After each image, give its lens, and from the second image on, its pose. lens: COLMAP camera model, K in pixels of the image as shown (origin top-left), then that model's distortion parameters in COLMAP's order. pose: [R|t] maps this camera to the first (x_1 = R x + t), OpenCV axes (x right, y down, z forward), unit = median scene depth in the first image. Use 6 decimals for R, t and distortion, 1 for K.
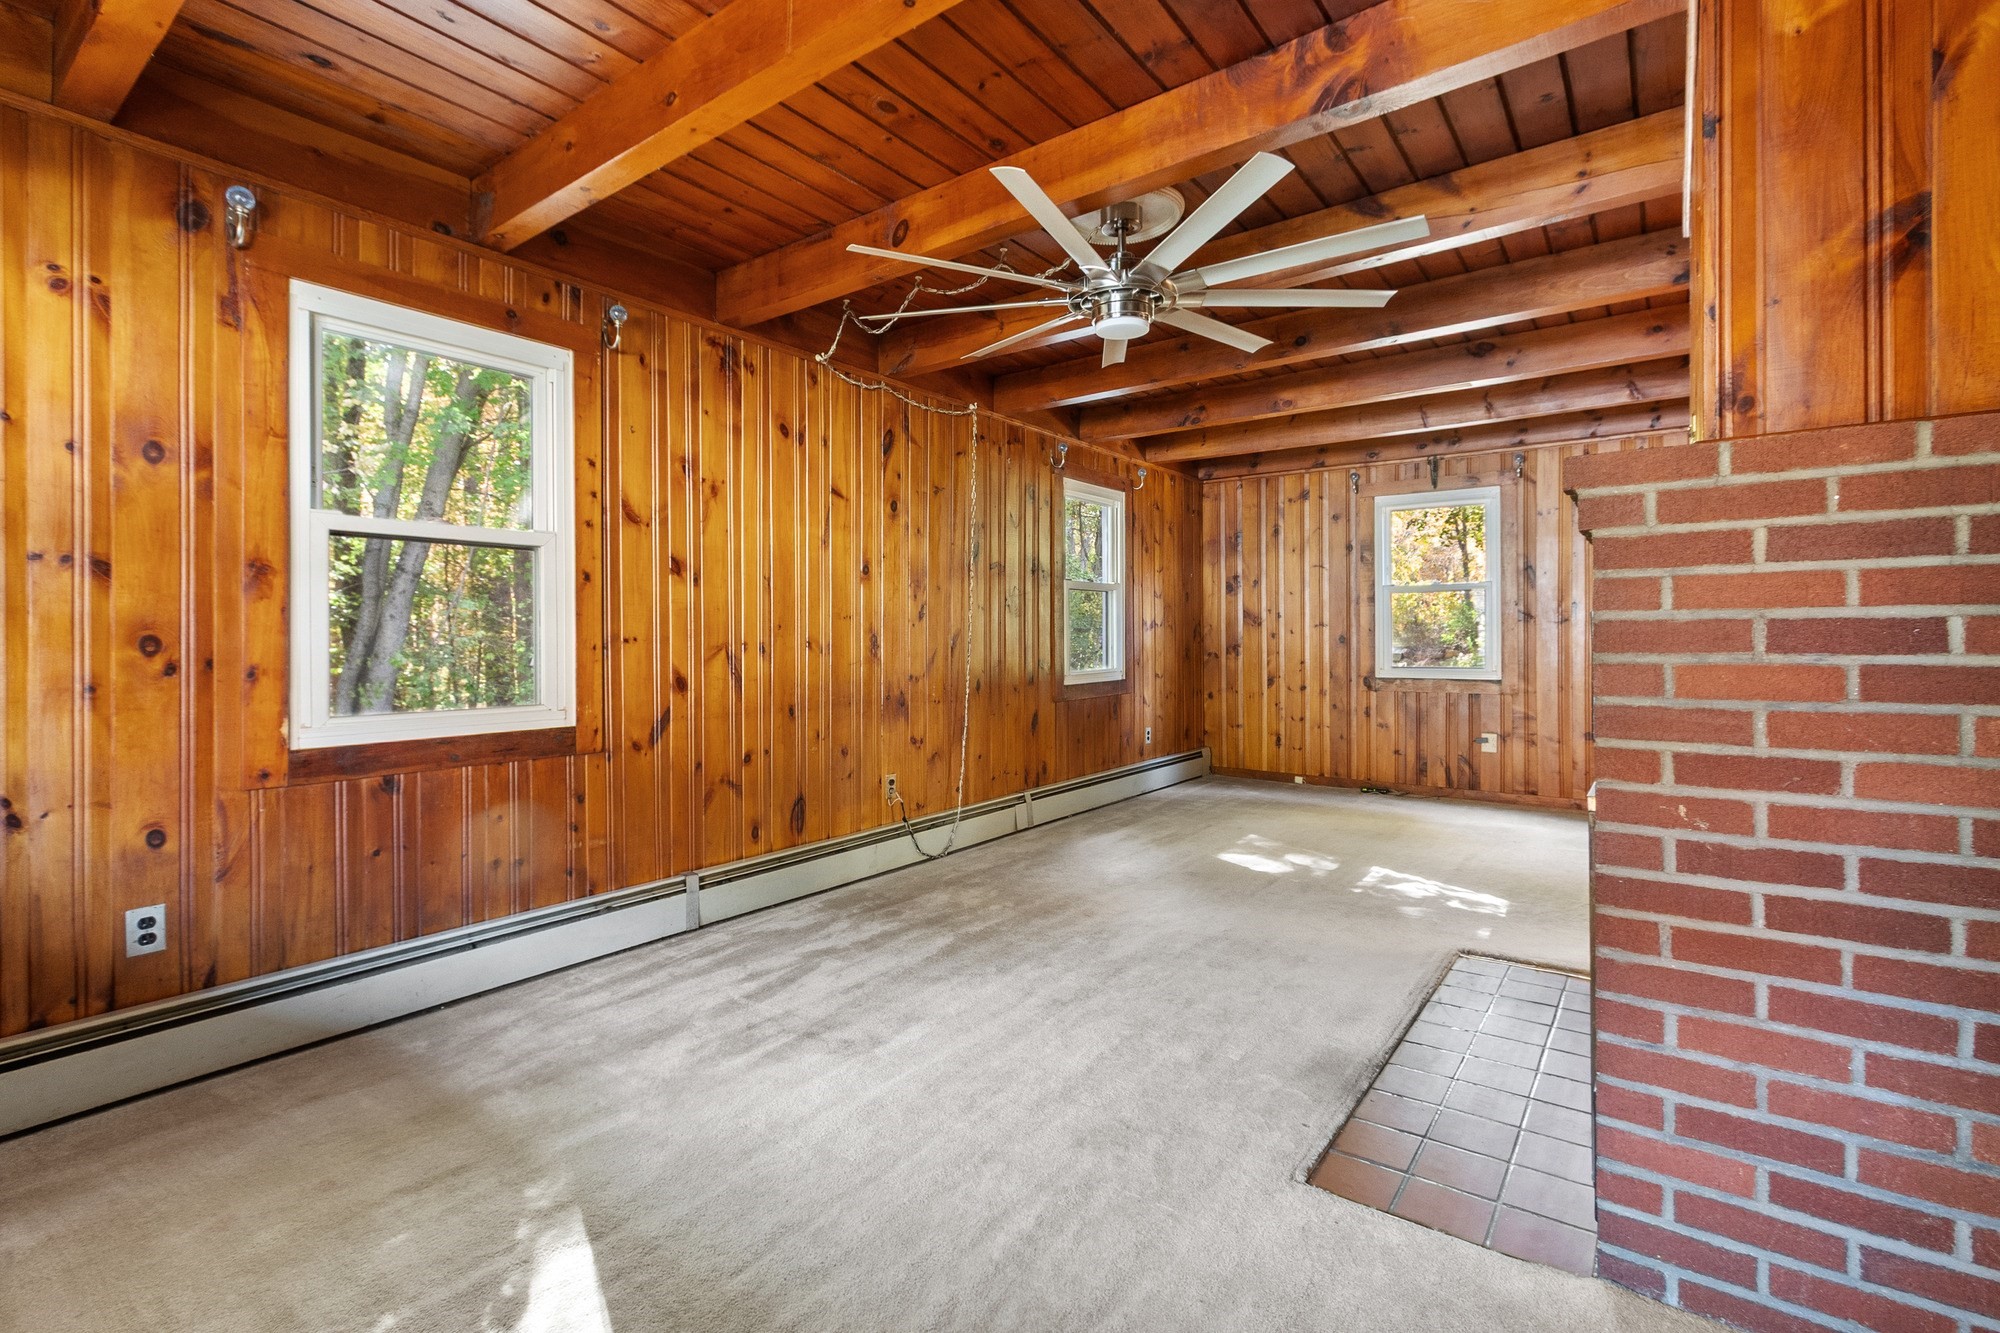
lens RADIAL K [[889.6, 0, 989.7], [0, 889.6, 639.2], [0, 0, 1]] dist [-0.002659, -0.000471]
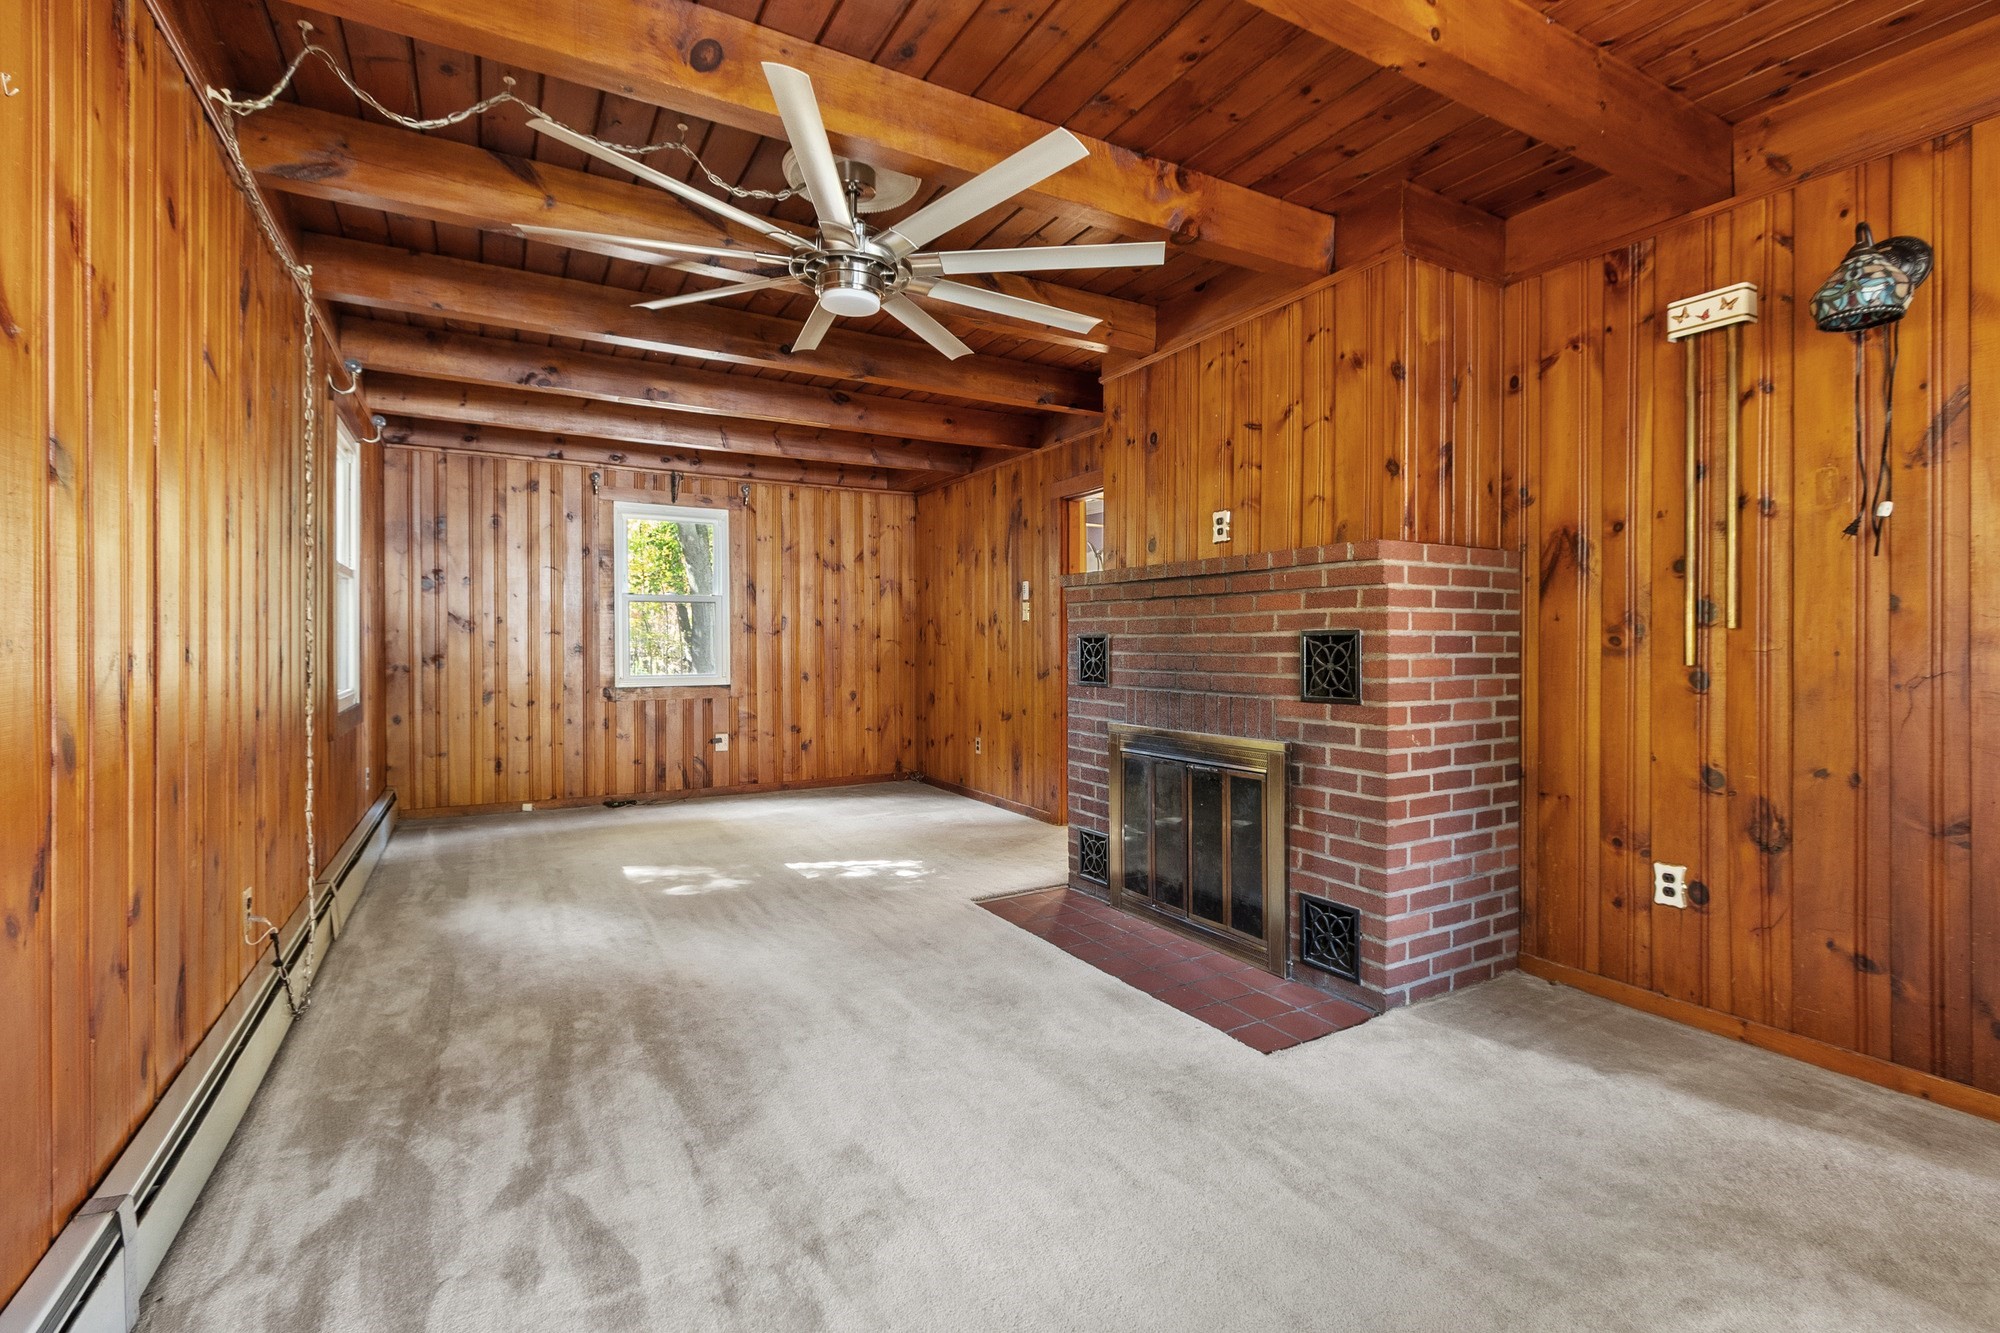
lens RADIAL K [[889.6, 0, 990.2], [0, 889.6, 651.4], [0, 0, 1]] dist [-0.002659, -0.000471]
pose [[0.403994, -0.003294, 0.914756, -0.641510], [0.000998, 0.999995, 0.003160, 0.002342], [-0.914761, -0.000364, 0.403995, 0.523760]]
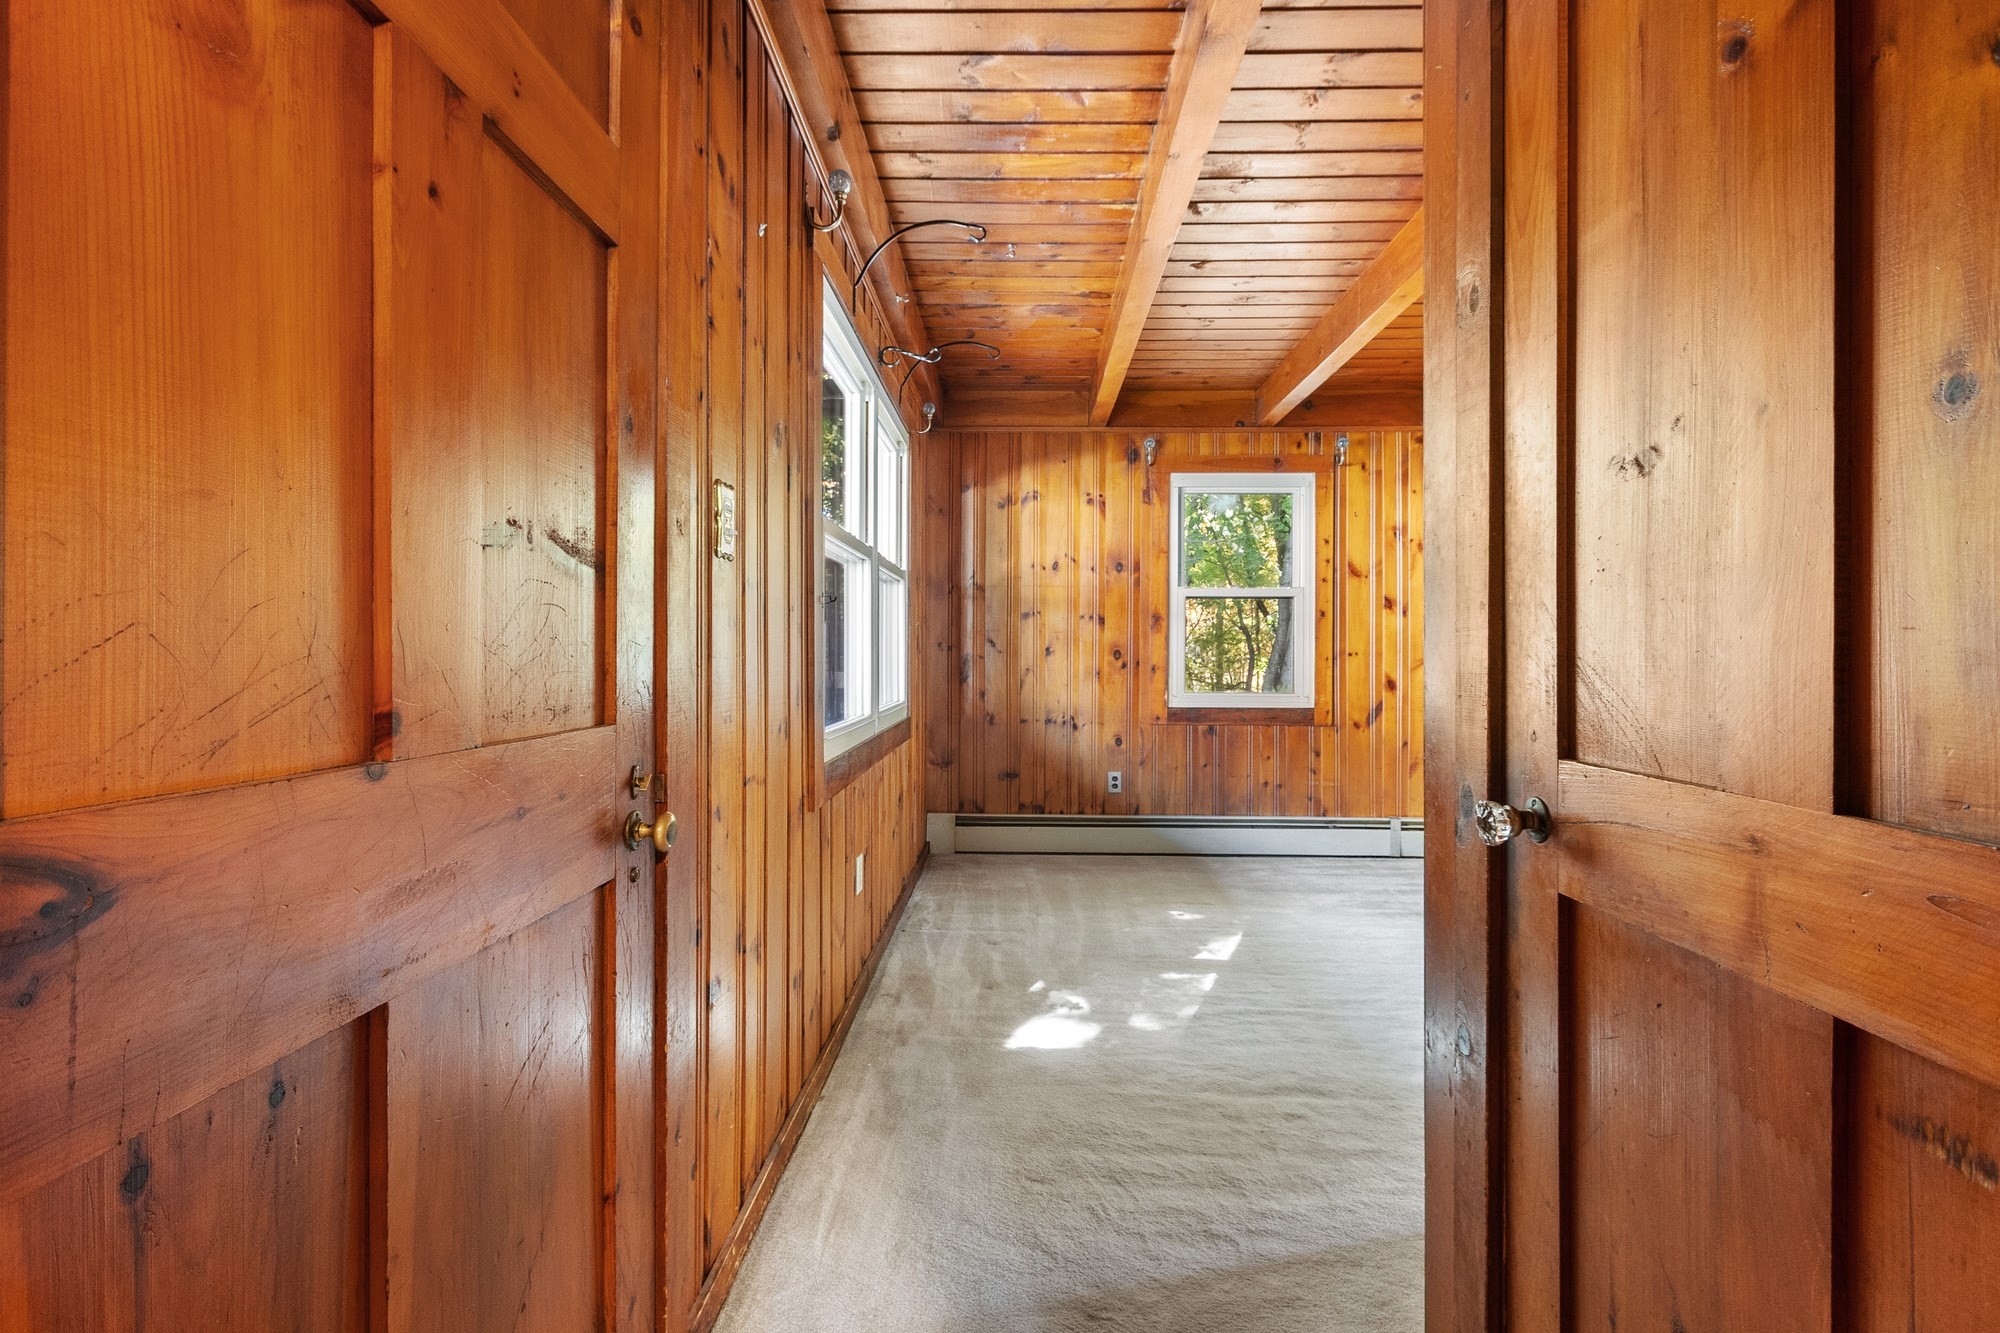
lens RADIAL K [[889.6, 0, 1002.5], [0, 889.6, 651.8], [0, 0, 1]] dist [-0.002659, -0.000471]
pose [[0.581737, 0.009861, -0.813317, 0.569360], [-0.007710, 0.999948, 0.006610, -0.010153], [0.813340, 0.002425, 0.581783, -0.432686]]
